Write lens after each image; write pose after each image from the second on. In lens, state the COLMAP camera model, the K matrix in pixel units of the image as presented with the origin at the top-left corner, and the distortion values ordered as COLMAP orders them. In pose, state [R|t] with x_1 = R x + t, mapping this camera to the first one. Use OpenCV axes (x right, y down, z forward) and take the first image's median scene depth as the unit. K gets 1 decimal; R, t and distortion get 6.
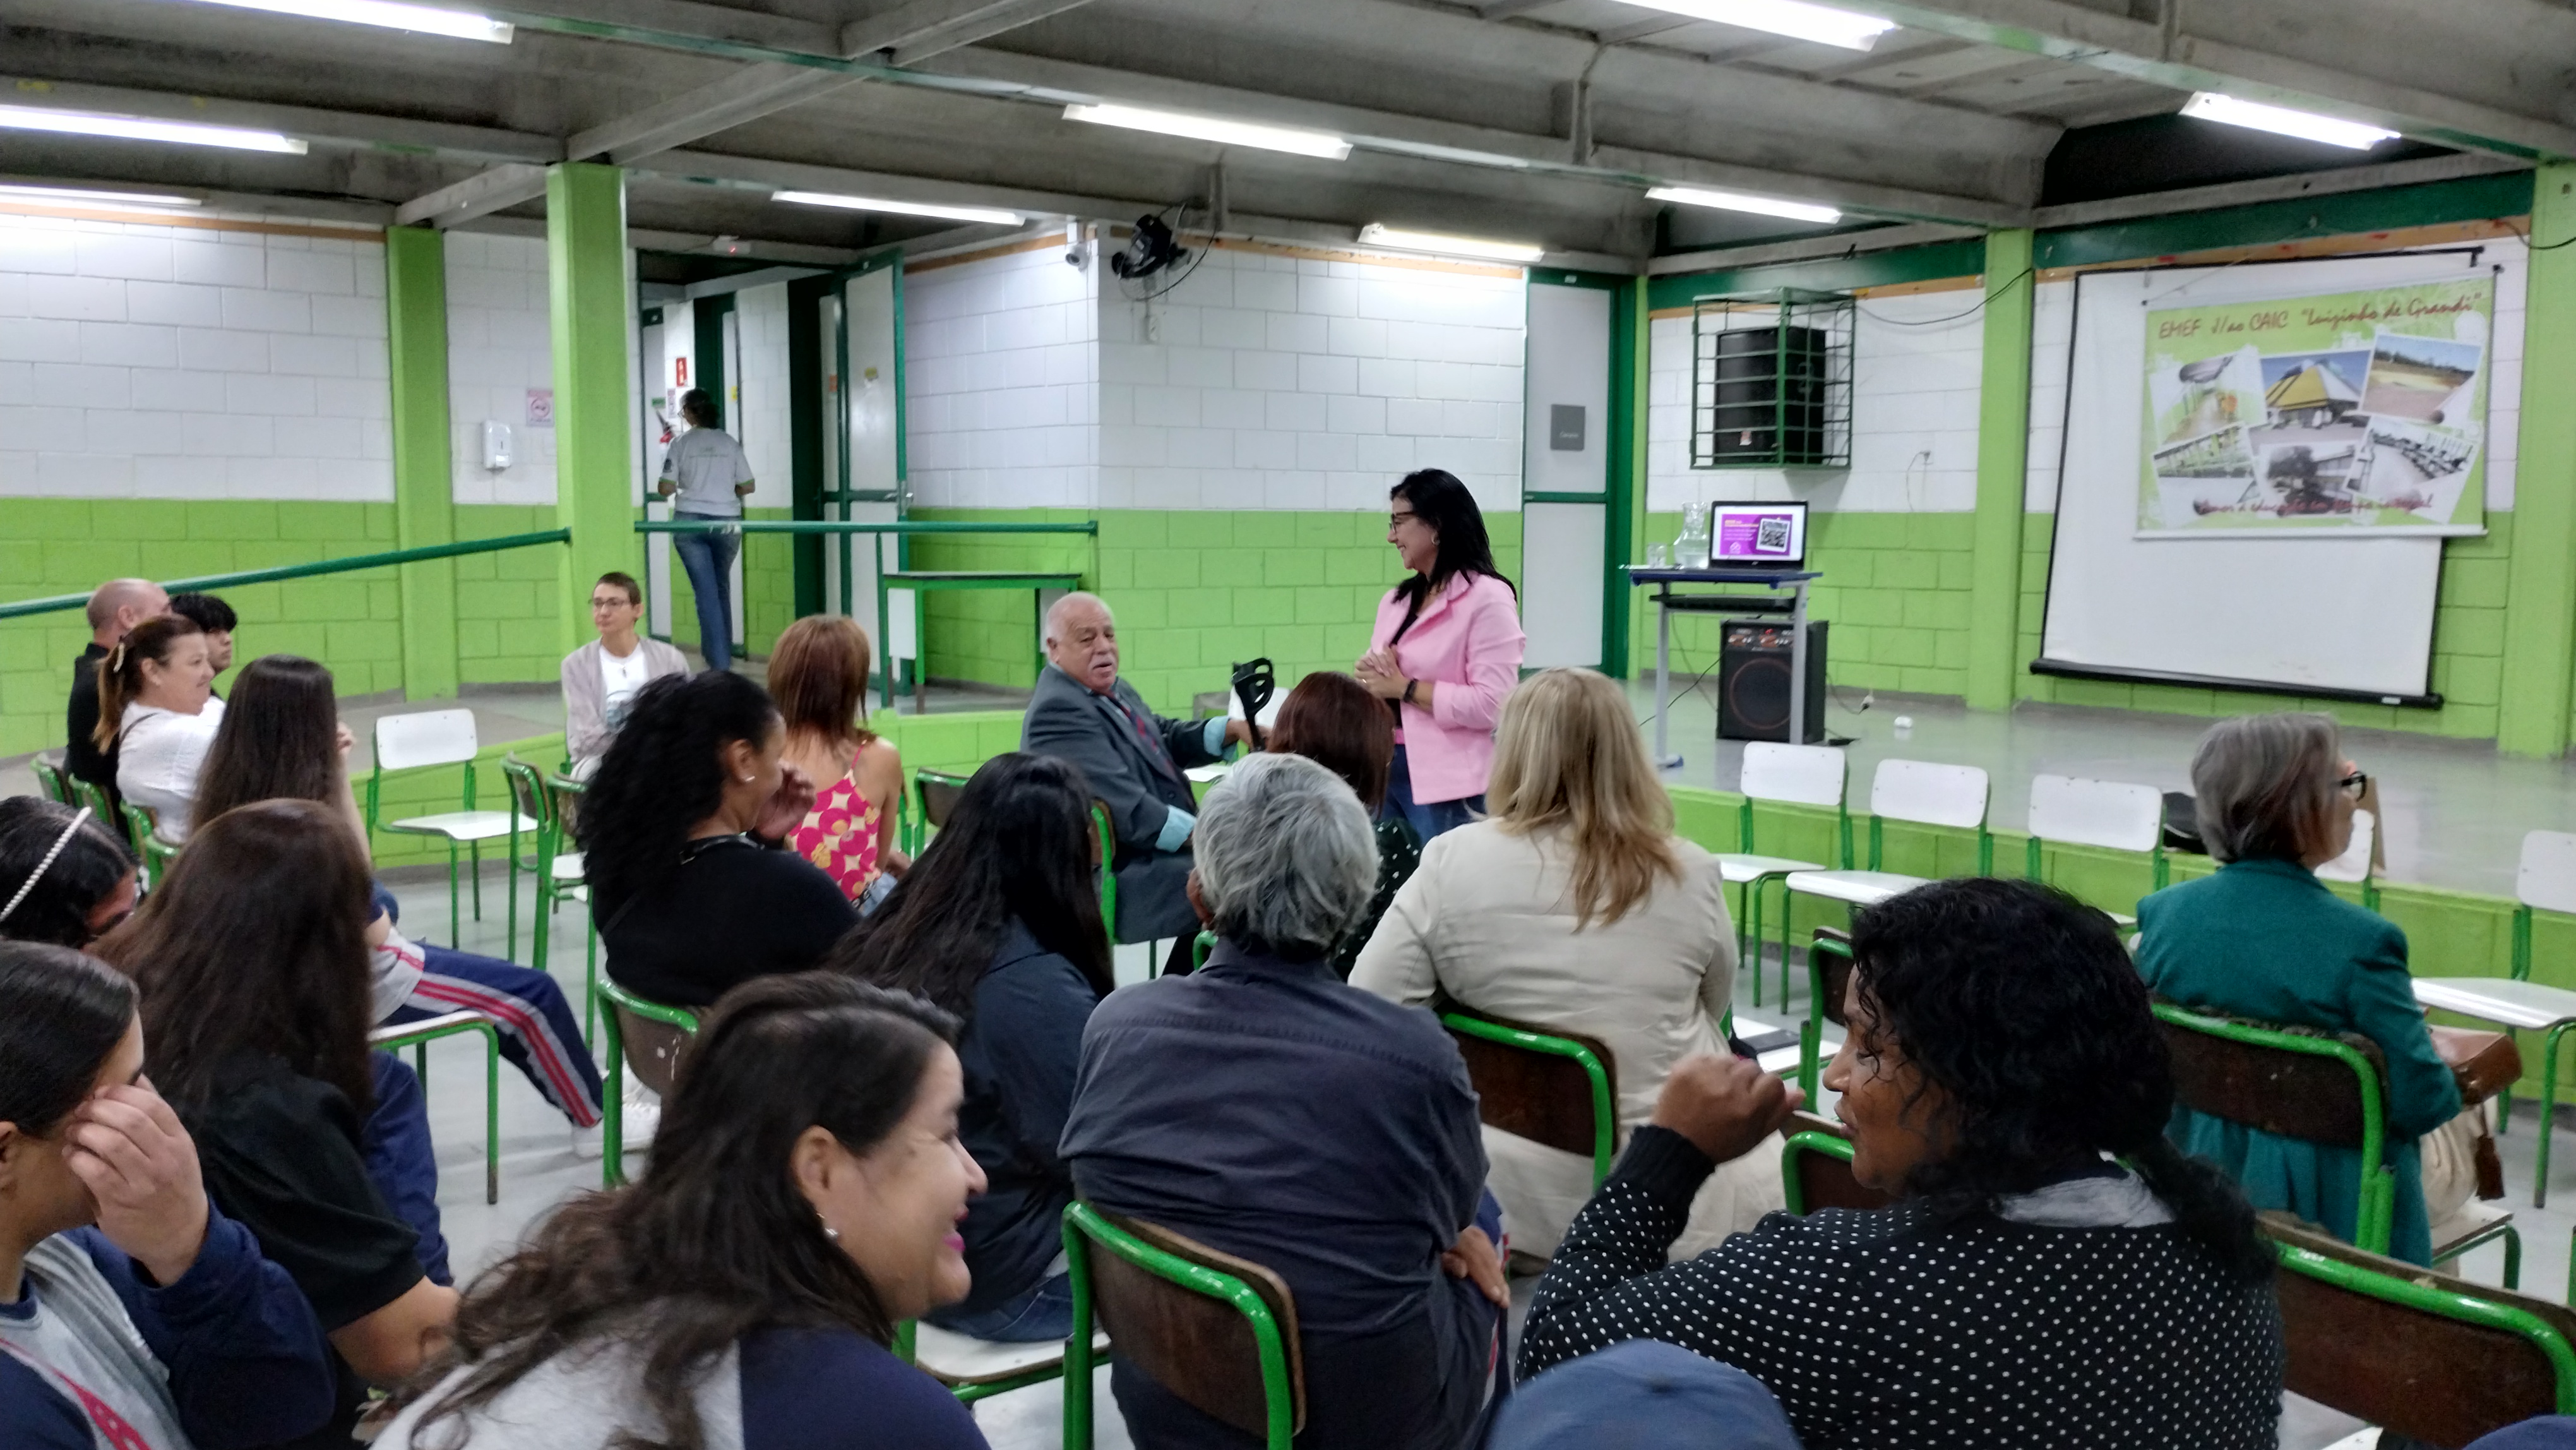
lens RADIAL K [[2136.8, 0, 1262.1], [0, 2136.8, 722.2], [0, 0, 1]] dist [0.056930, -0.069286]
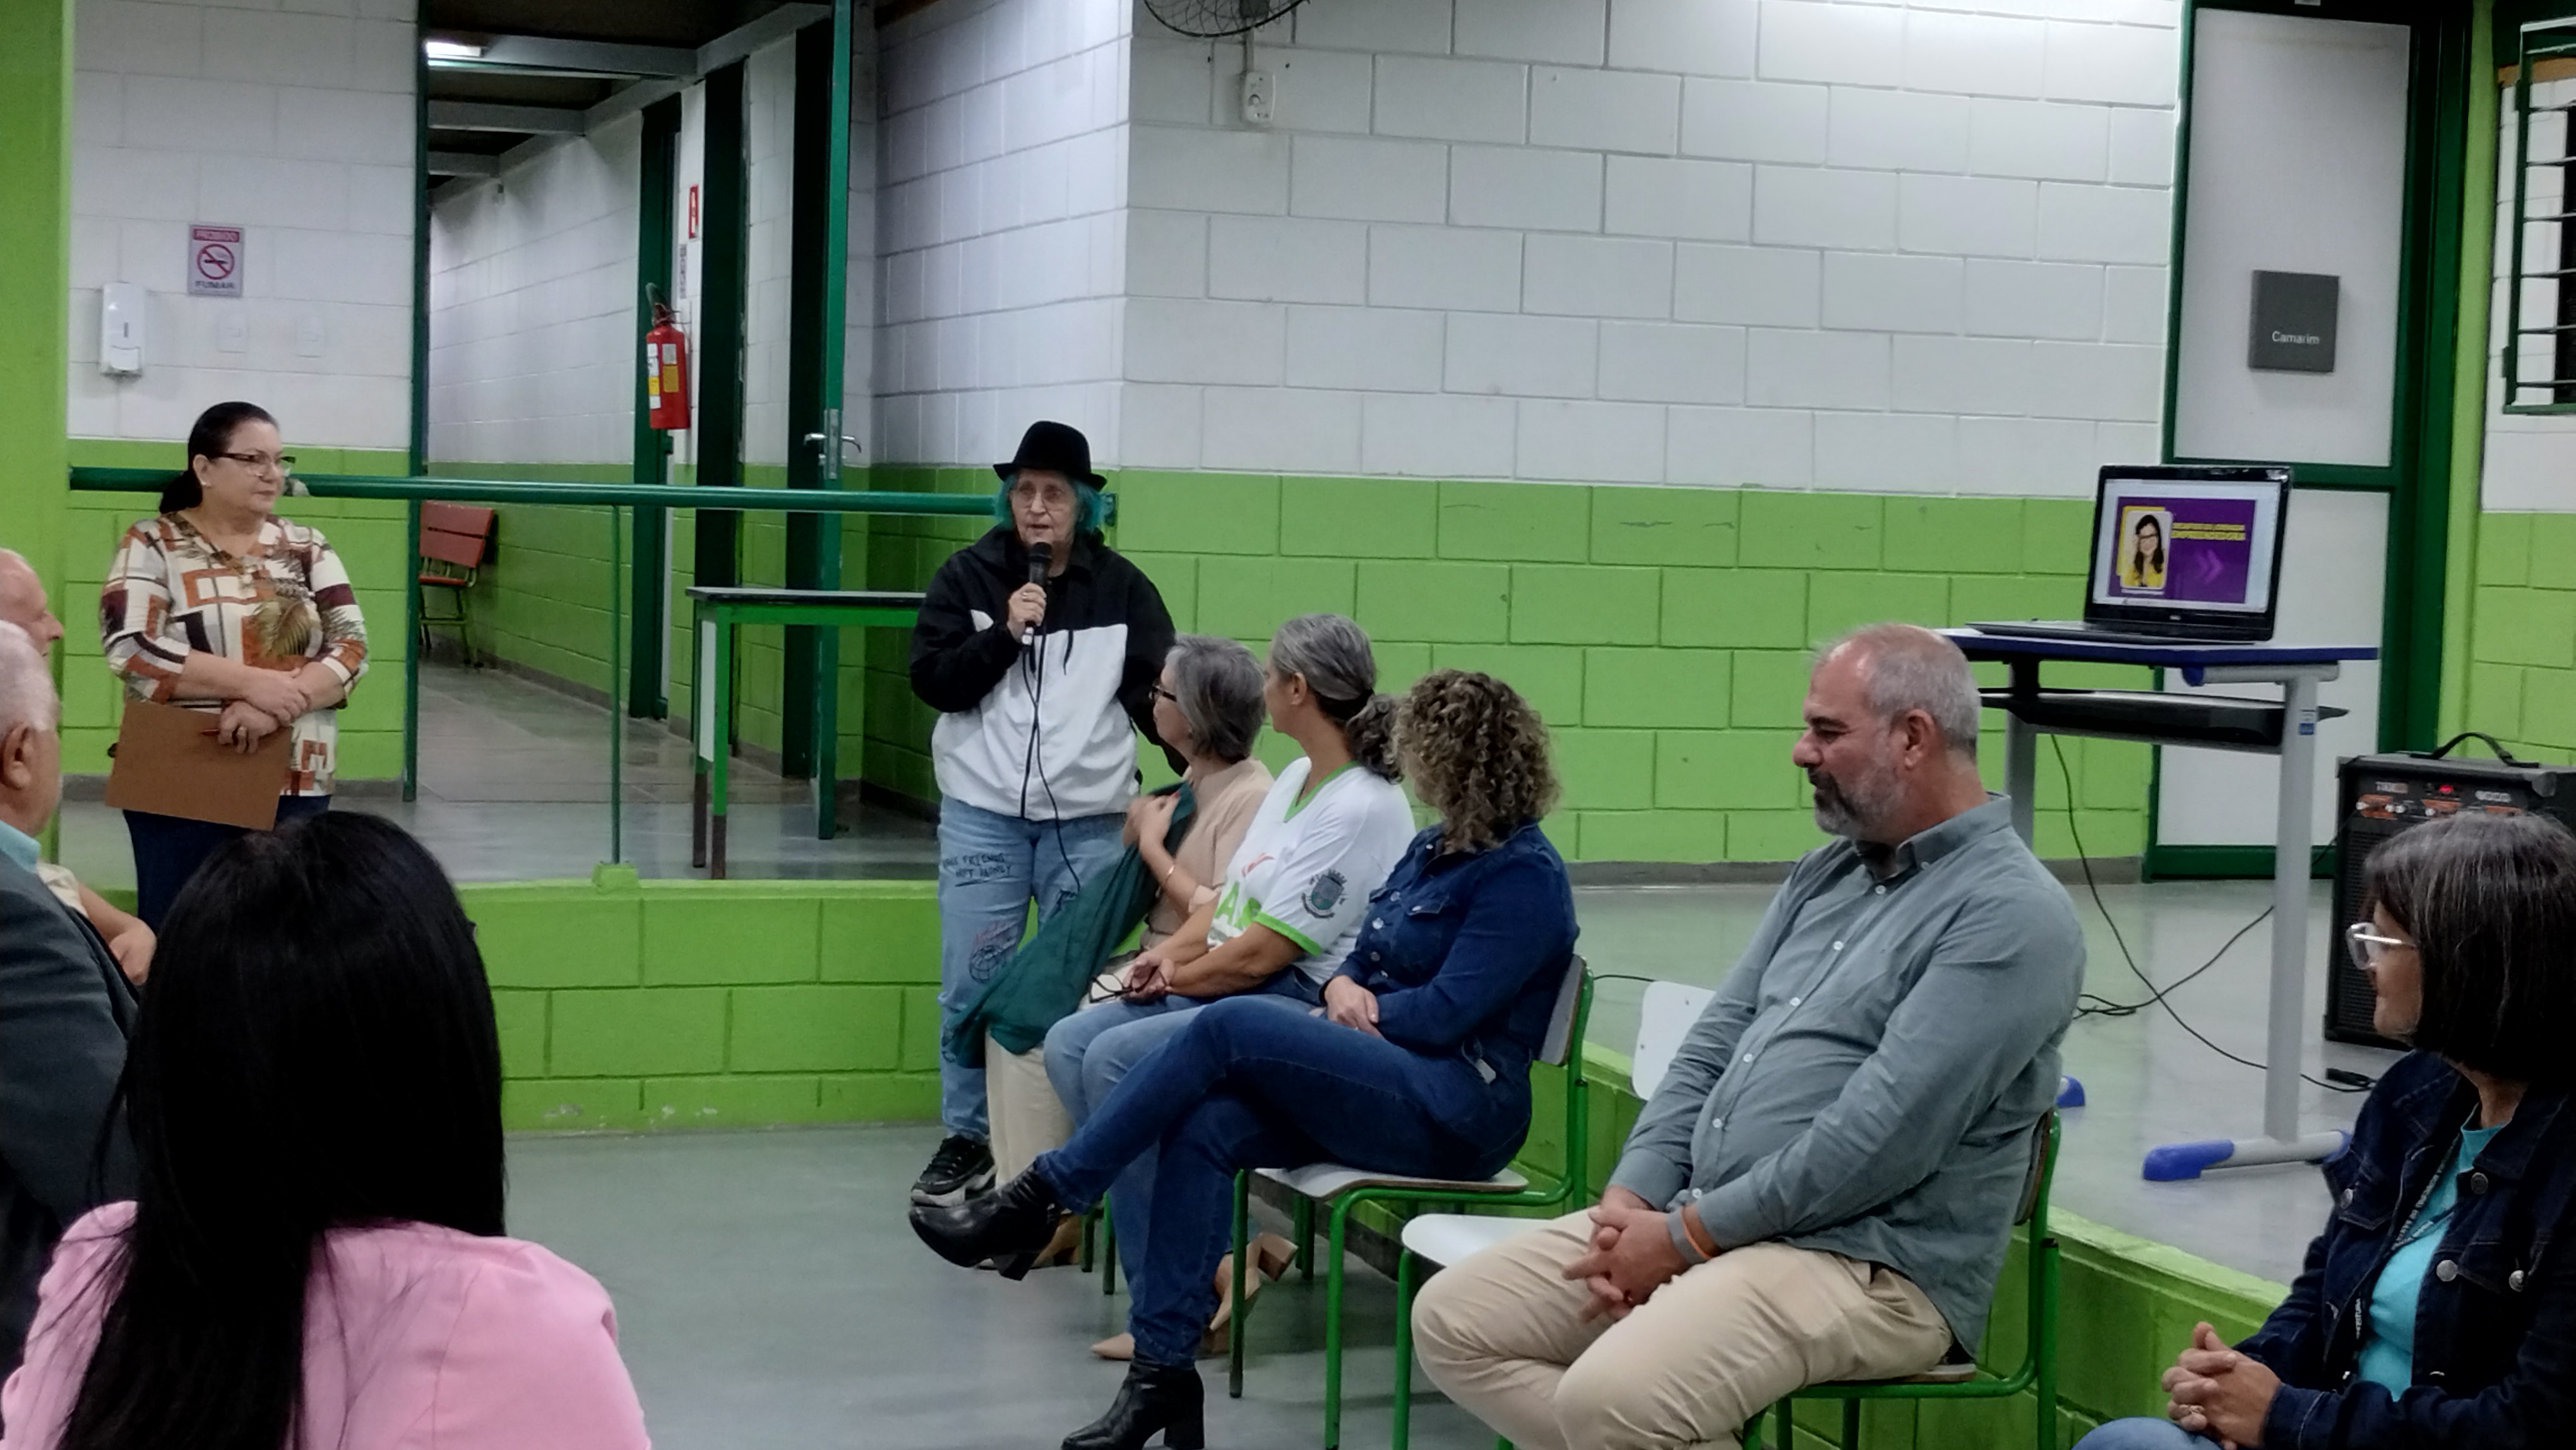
lens RADIAL K [[3760.9, 0, 1289.0], [0, 3760.9, 696.6], [0, 0, 1]] dist [0.069022, -0.144816]
pose [[0.956557, 0.038954, -0.288930, 0.205942], [-0.052842, 0.997784, -0.040421, -0.016451], [0.286716, 0.053933, 0.956496, 0.202919]]
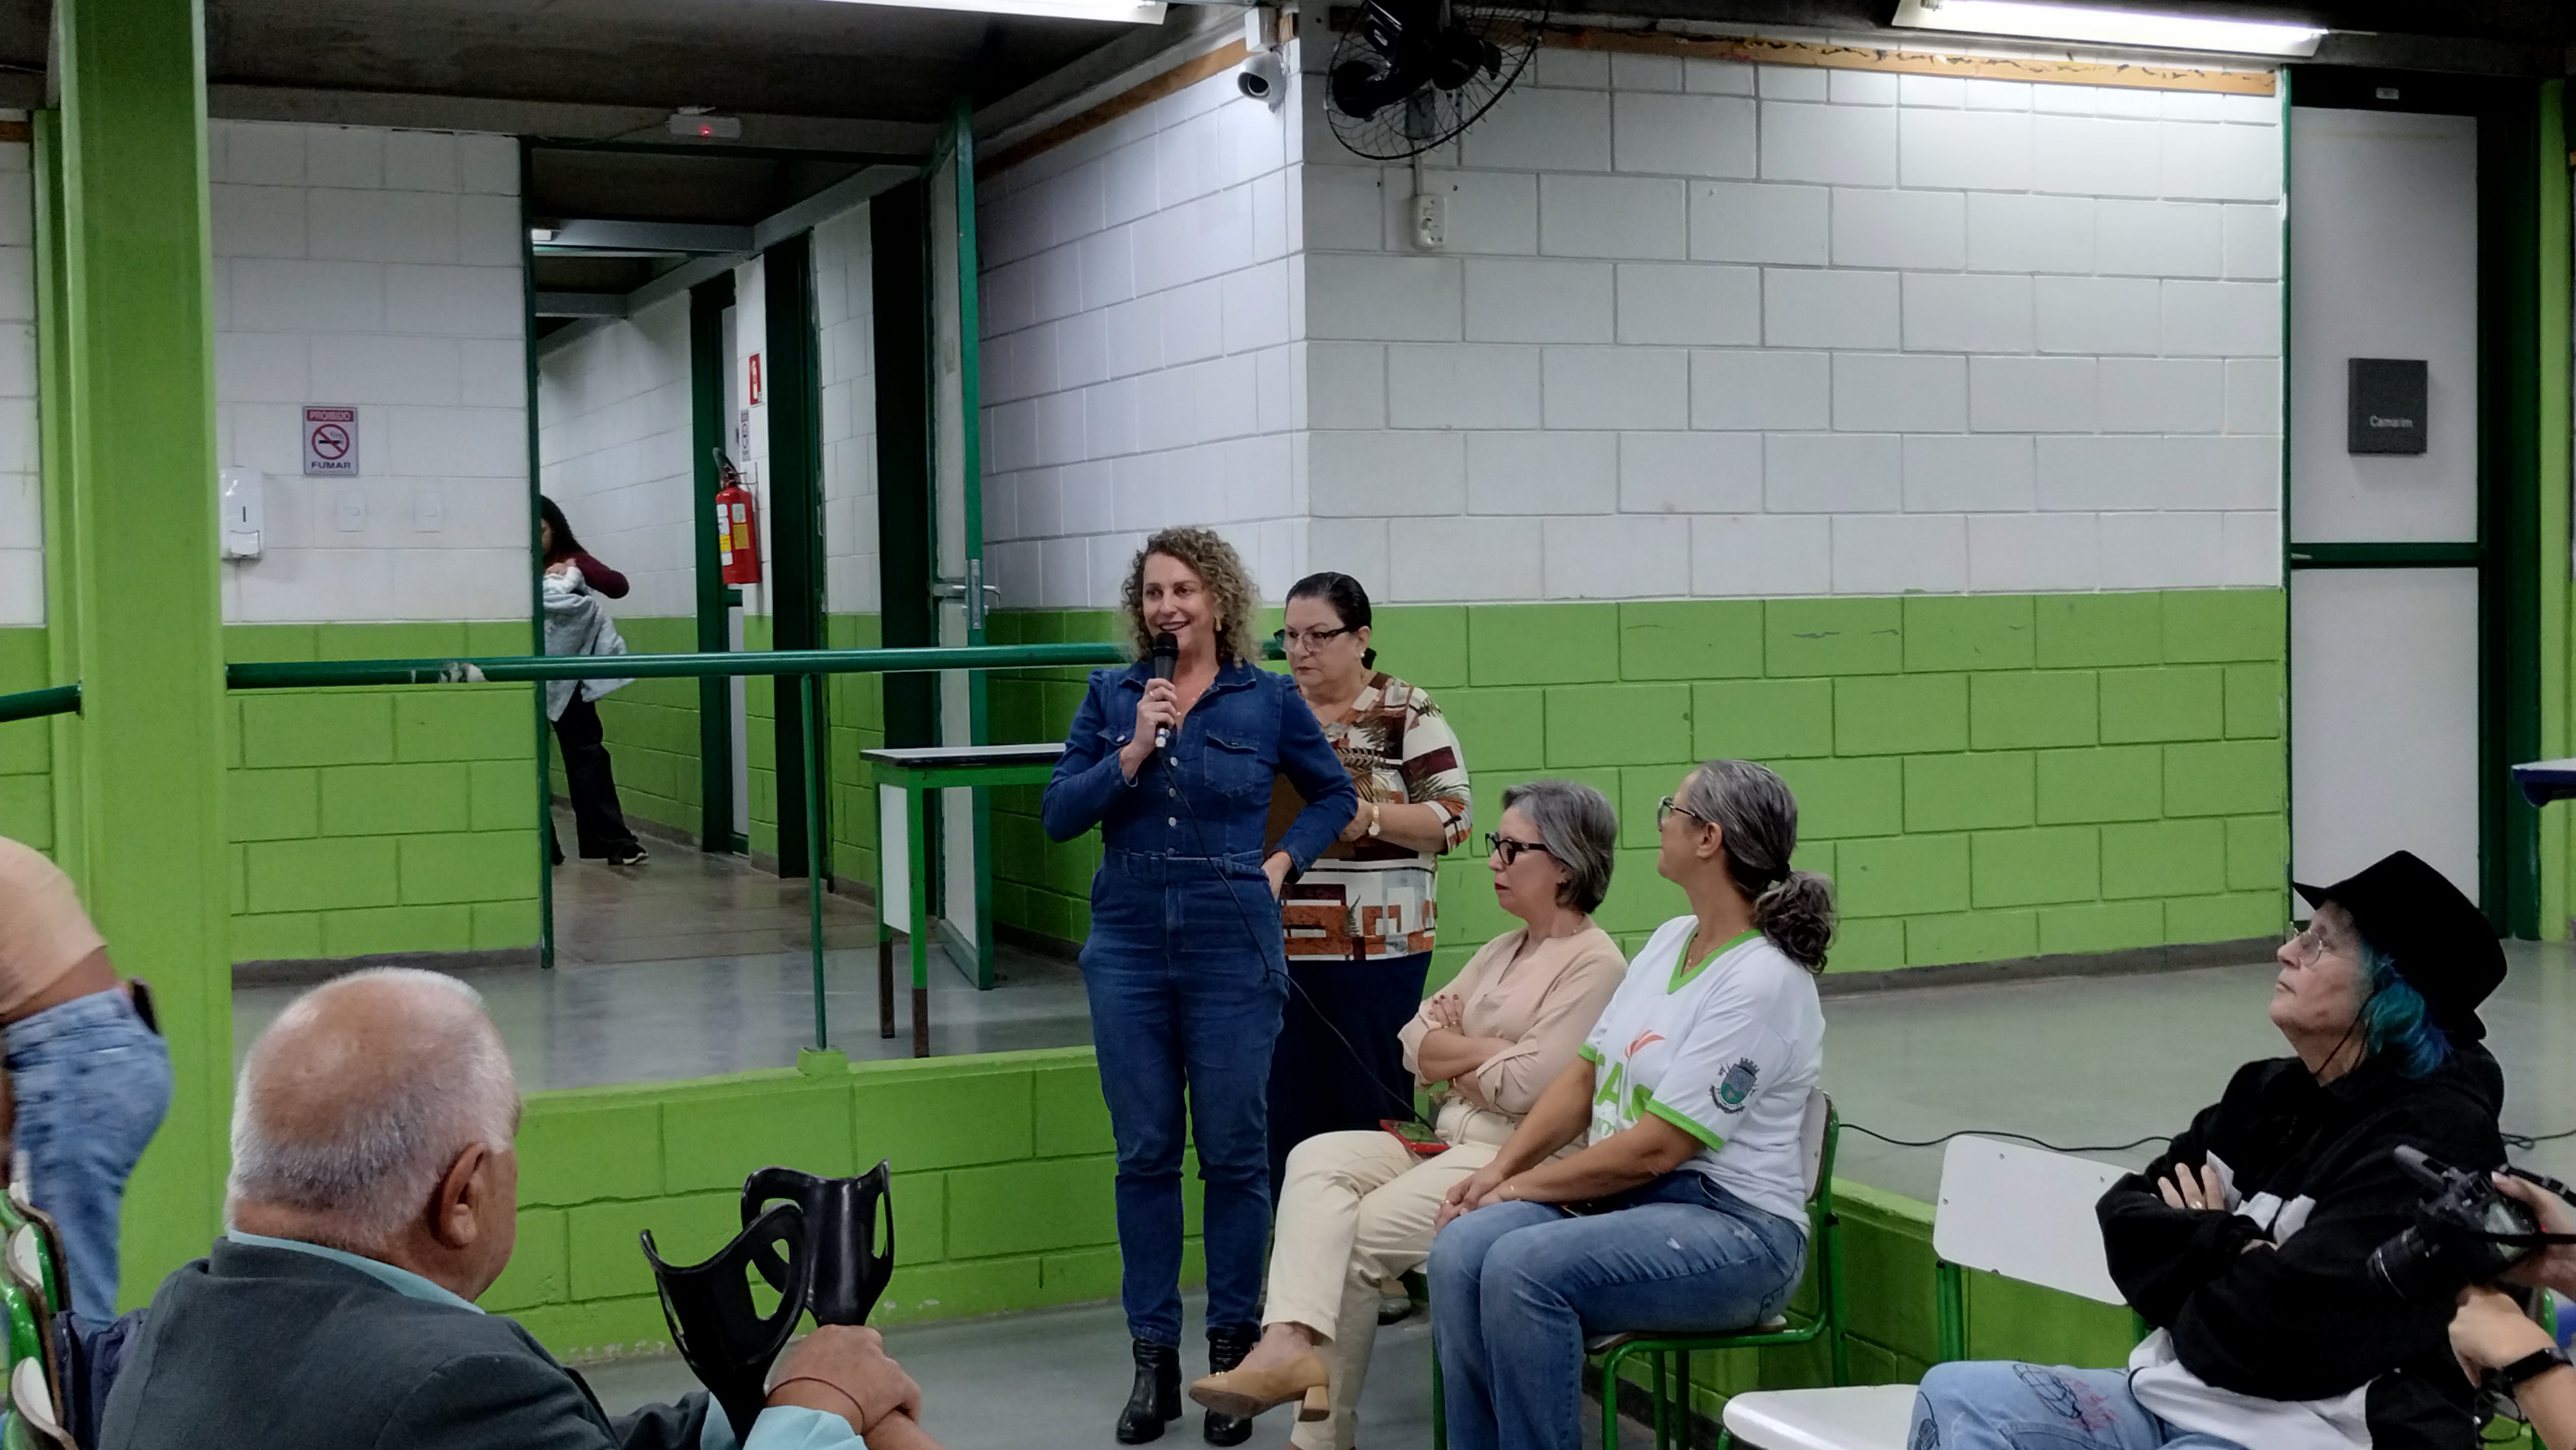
lens RADIAL K [[2969.2, 0, 1291.0], [0, 2969.2, 721.1], [0, 0, 1]] dist [0.034332, 0.002224]
pose [[0.973496, -0.014292, -0.228255, 0.067239], [0.001924, 0.998522, -0.054317, -0.039528], [0.228694, 0.052438, 0.972085, 0.367117]]
